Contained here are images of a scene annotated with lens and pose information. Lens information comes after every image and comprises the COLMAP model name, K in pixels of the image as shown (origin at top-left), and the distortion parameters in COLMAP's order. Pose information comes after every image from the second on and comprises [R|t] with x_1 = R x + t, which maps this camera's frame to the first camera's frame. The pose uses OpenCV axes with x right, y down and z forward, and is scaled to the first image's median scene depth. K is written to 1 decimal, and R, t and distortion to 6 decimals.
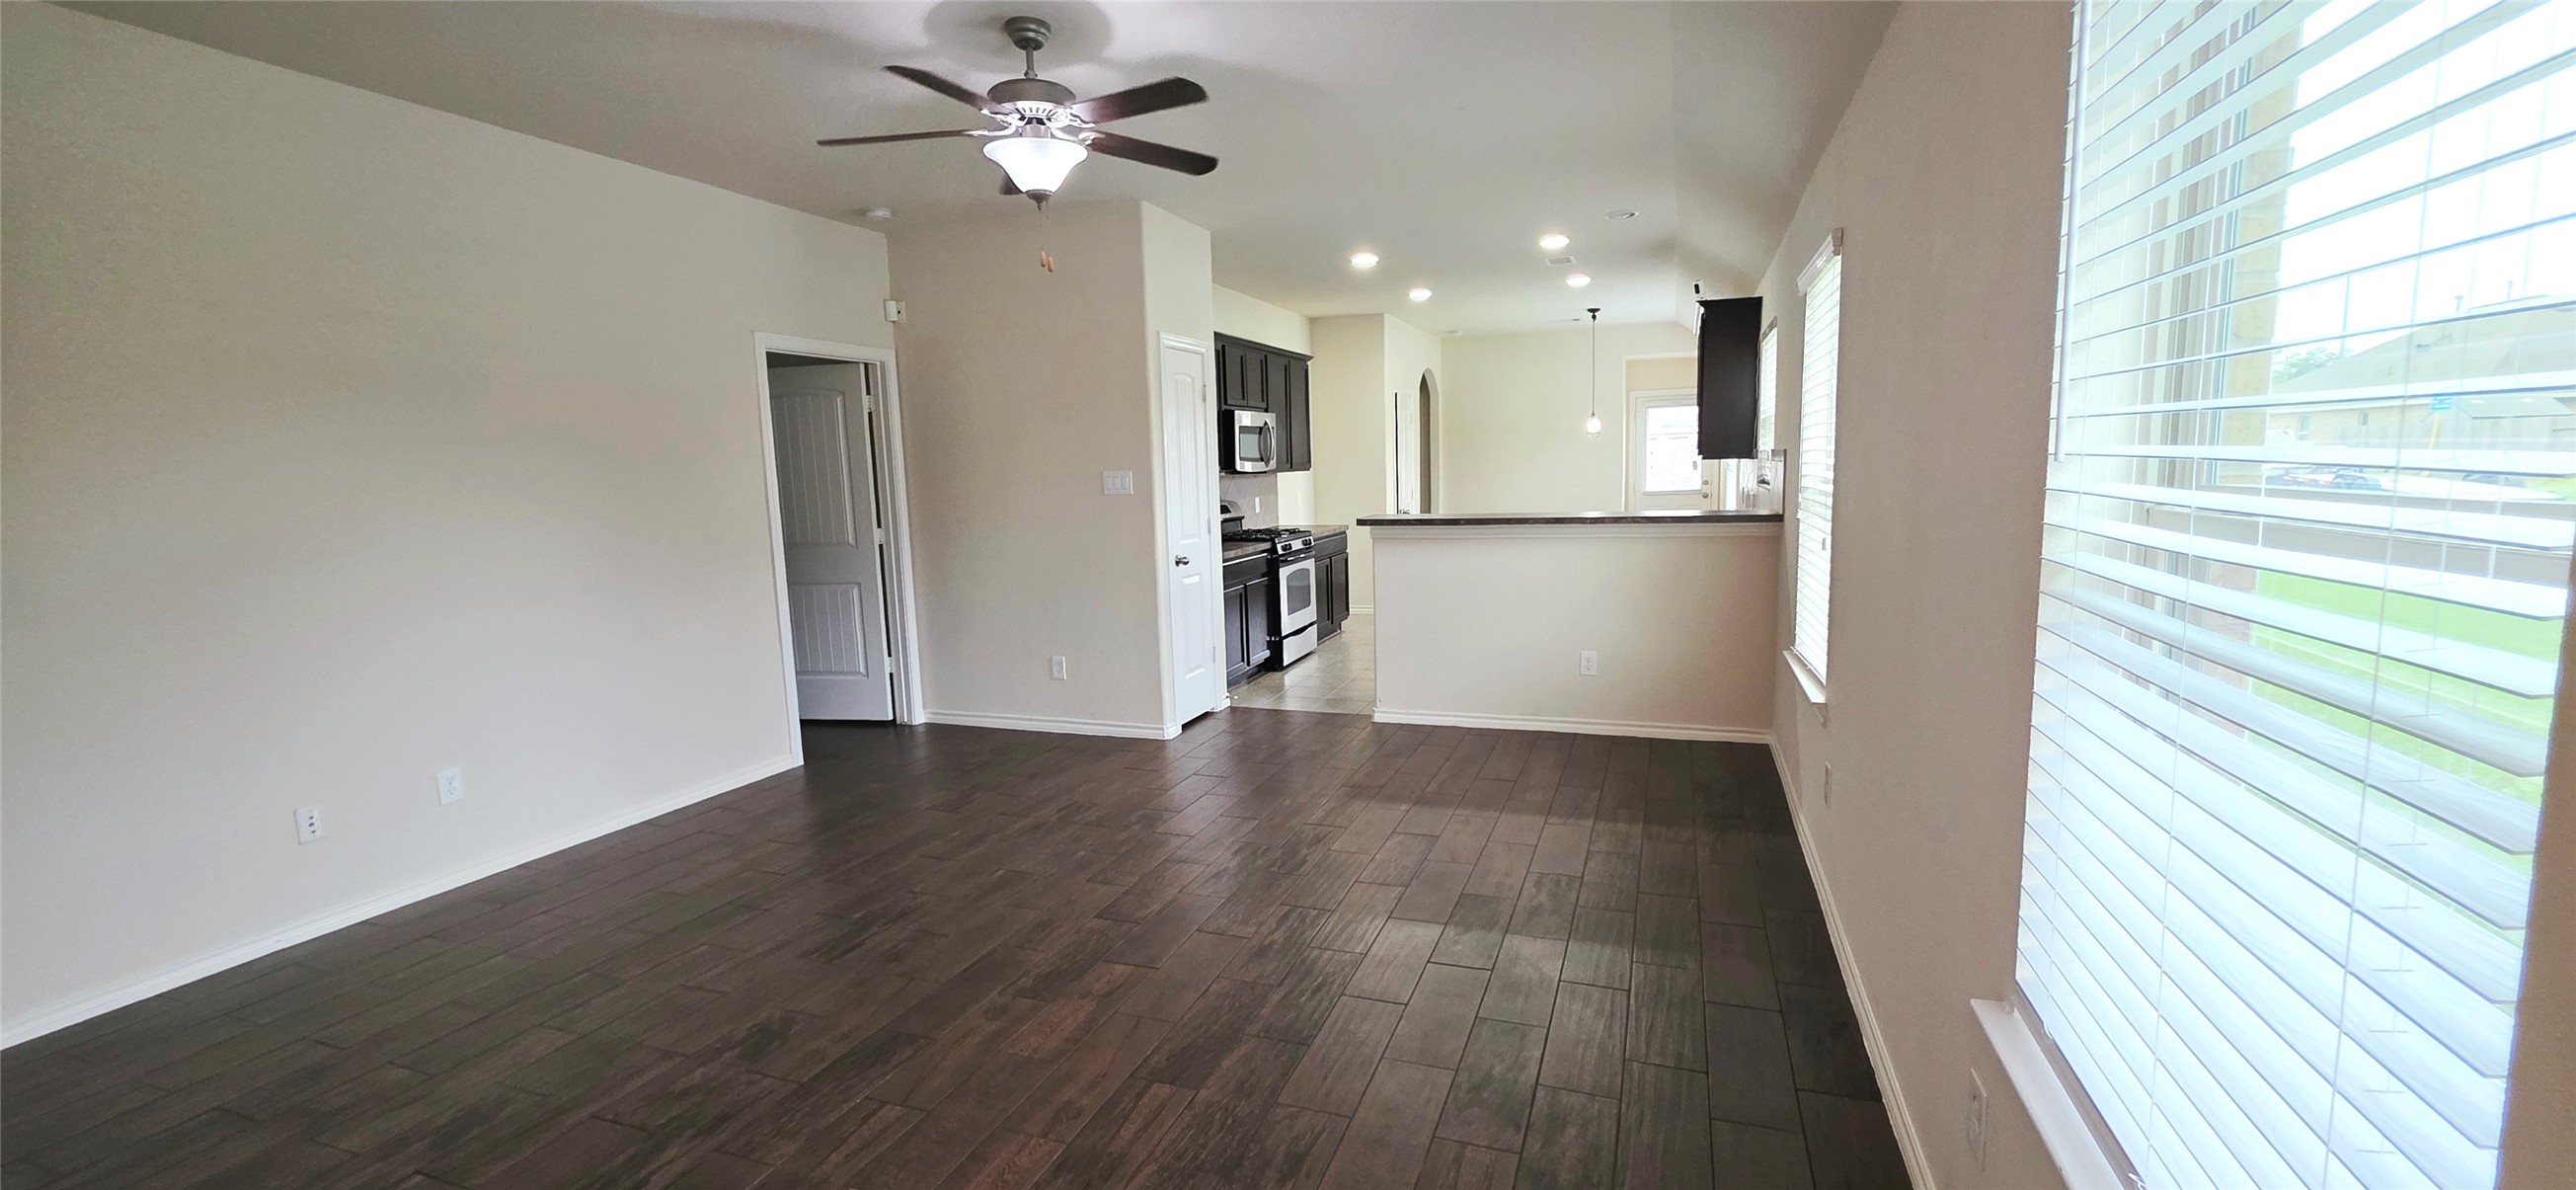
lens RADIAL K [[1020.0, 0, 1289.7], [0, 1020.0, 591.4], [0, 0, 1]] dist [0.001454, -0.000628]
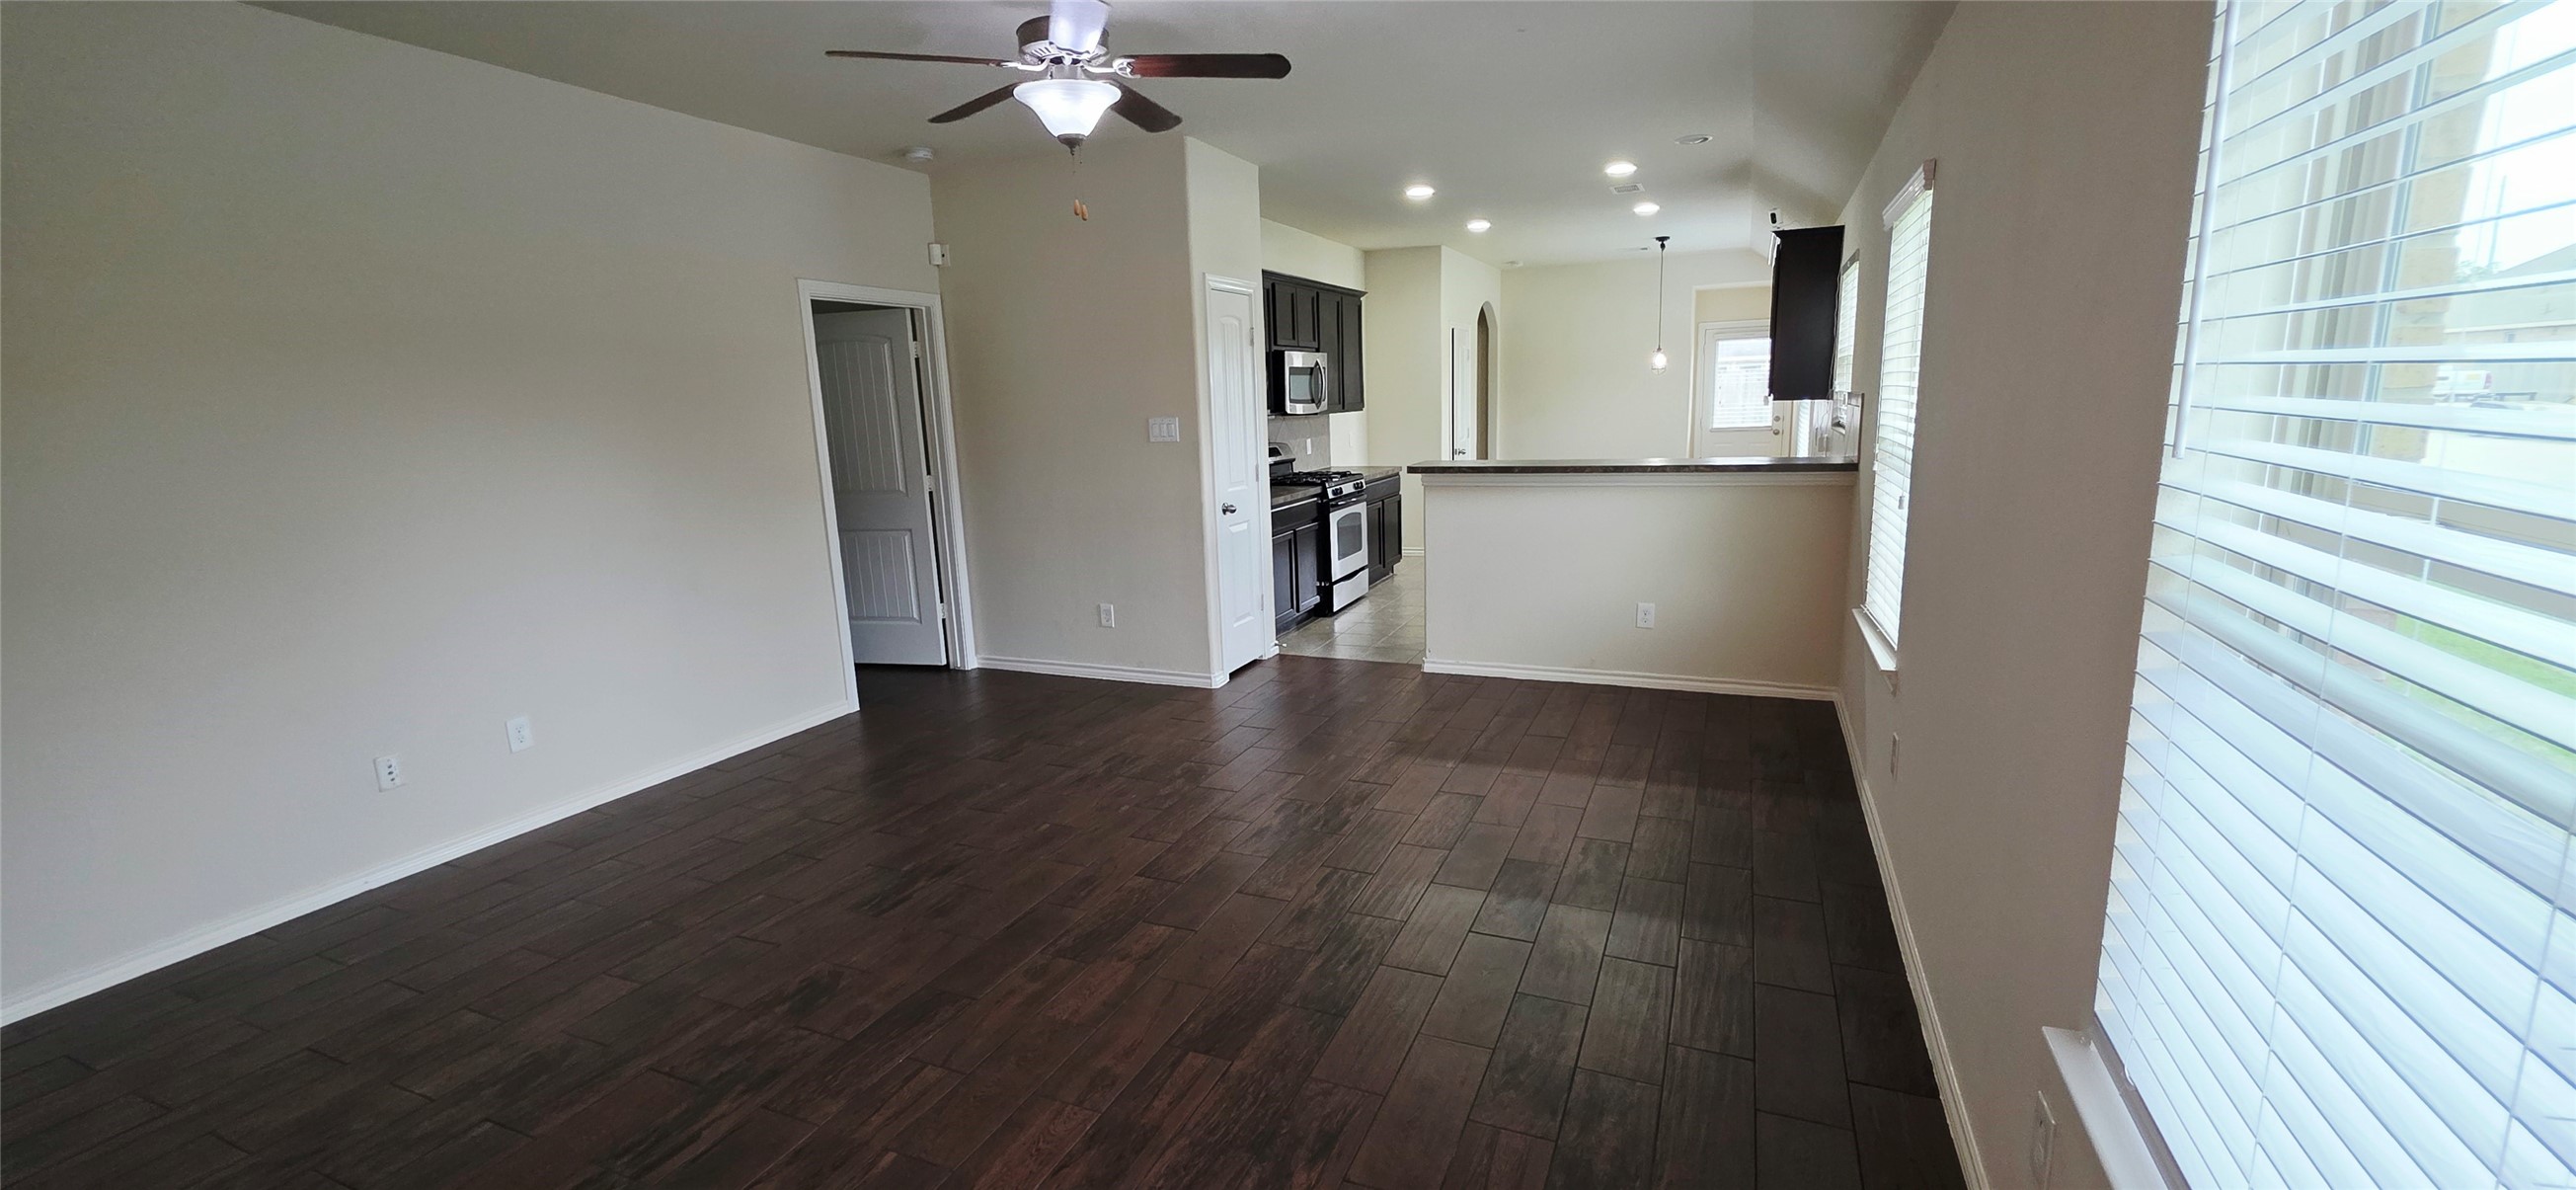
lens RADIAL K [[1020.0, 0, 1289.7], [0, 1020.0, 591.4], [0, 0, 1]] dist [0.001454, -0.000628]
pose [[0.998455, 0.005250, -0.055325, 0.012885], [-0.001621, 0.997856, 0.065423, -0.024361], [0.055549, -0.065232, 0.996323, 0.024867]]
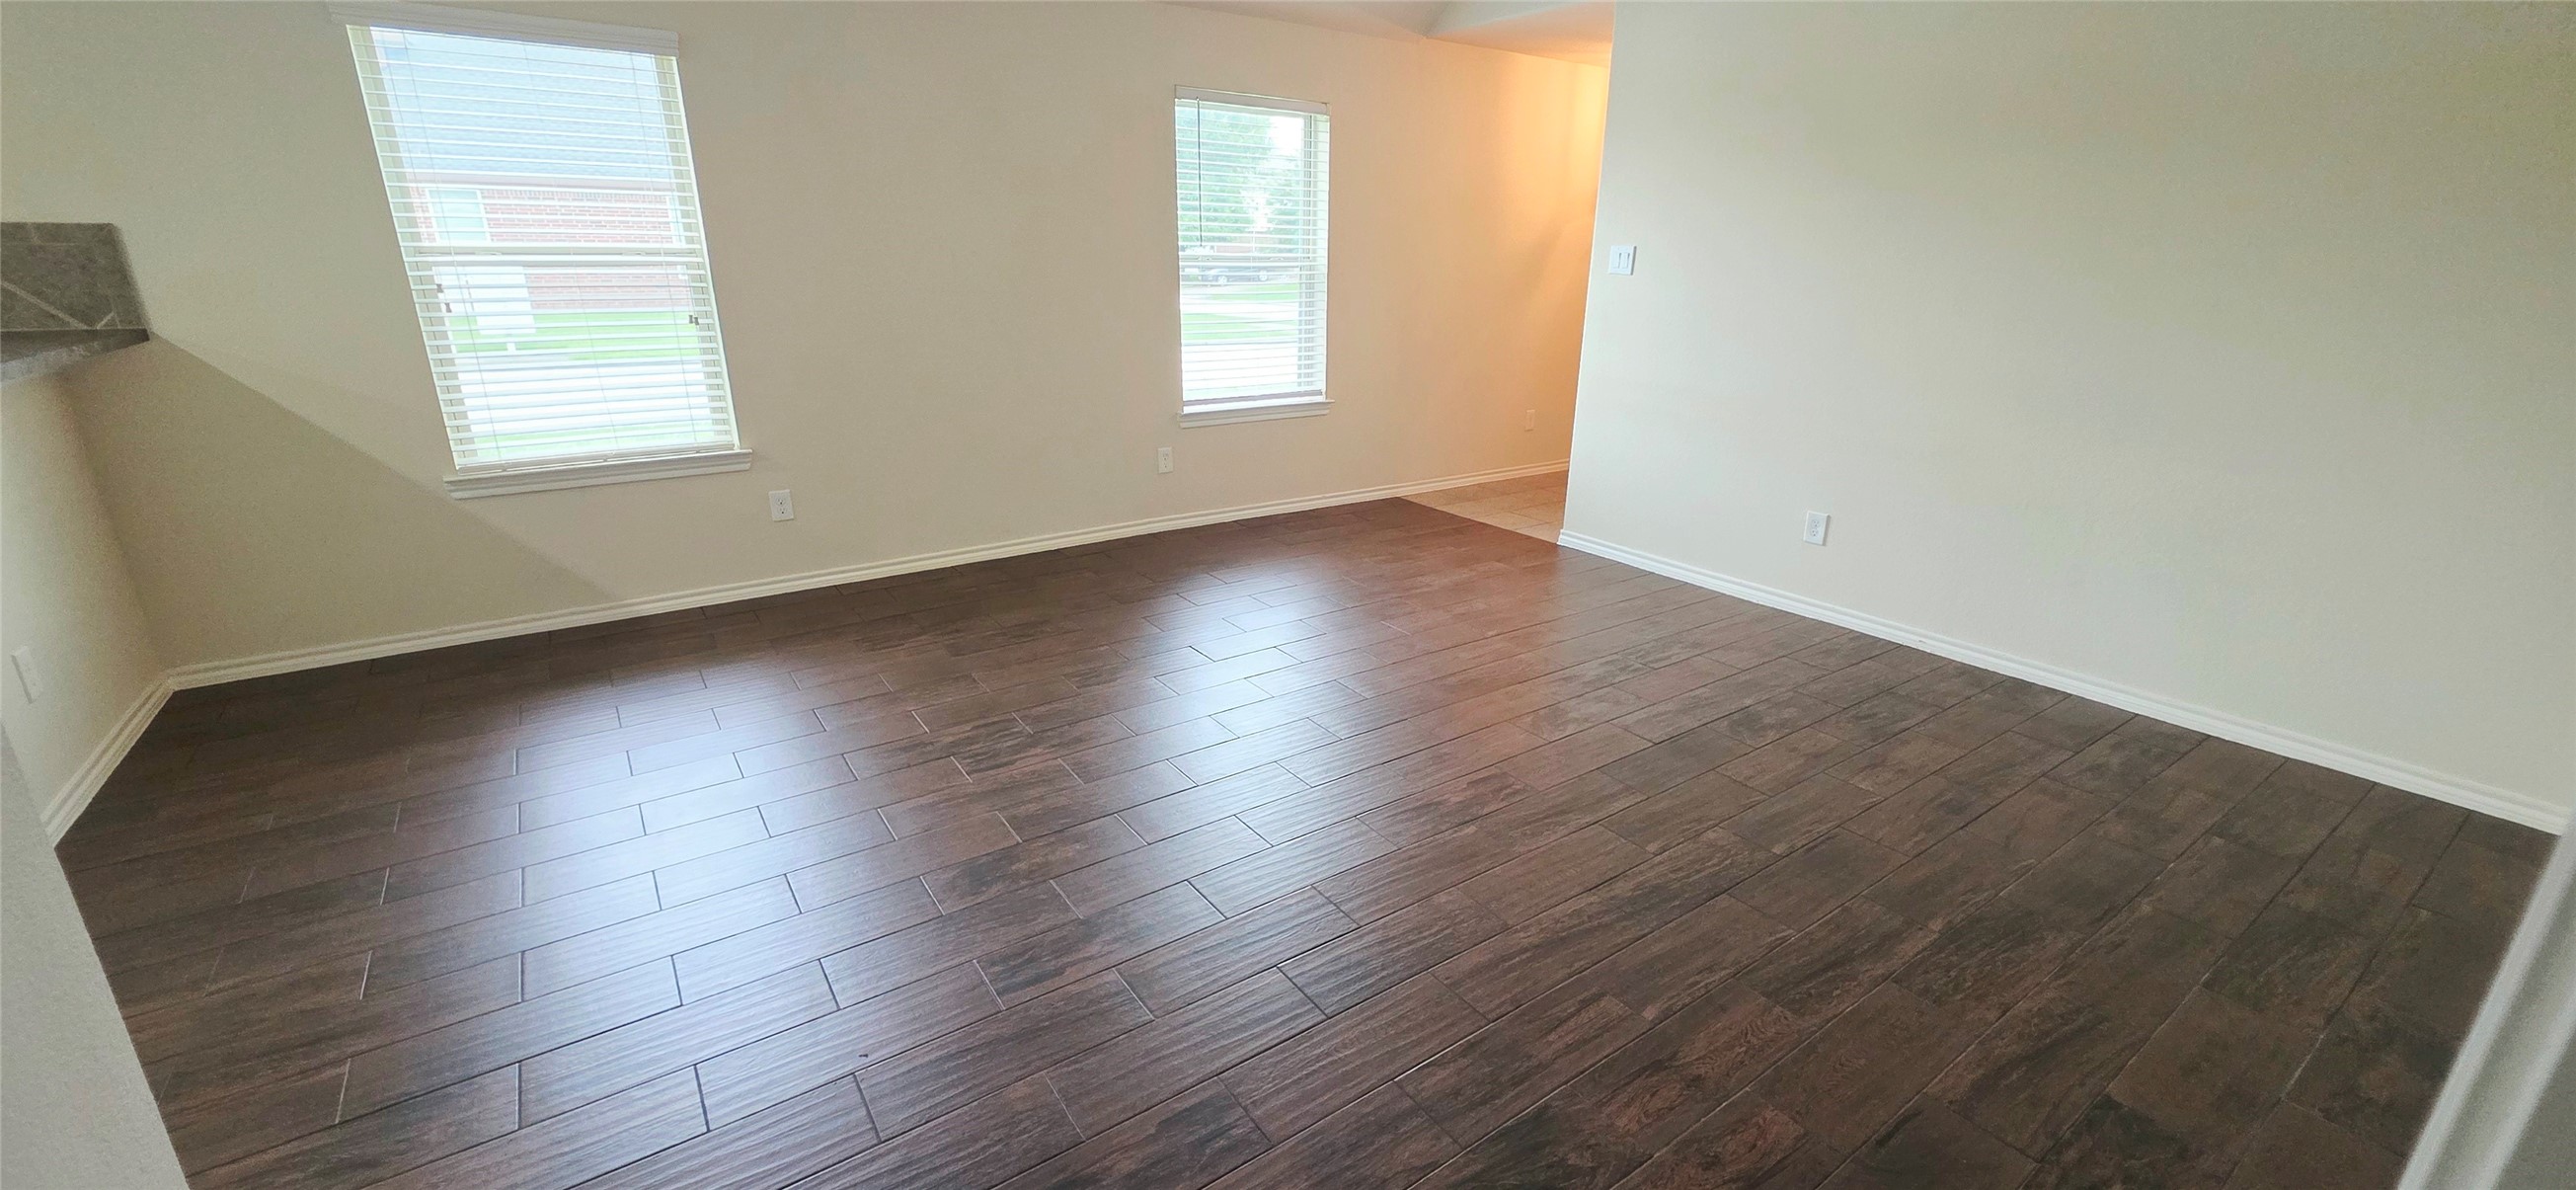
lens RADIAL K [[1020.0, 0, 1289.7], [0, 1020.0, 591.4], [0, 0, 1]] dist [0.001454, -0.000628]
pose [[-0.823411, -0.162971, 0.543539, -0.679874], [0.082090, 0.913583, 0.398280, -0.161542], [-0.561476, 0.372567, -0.738877, 1.536792]]
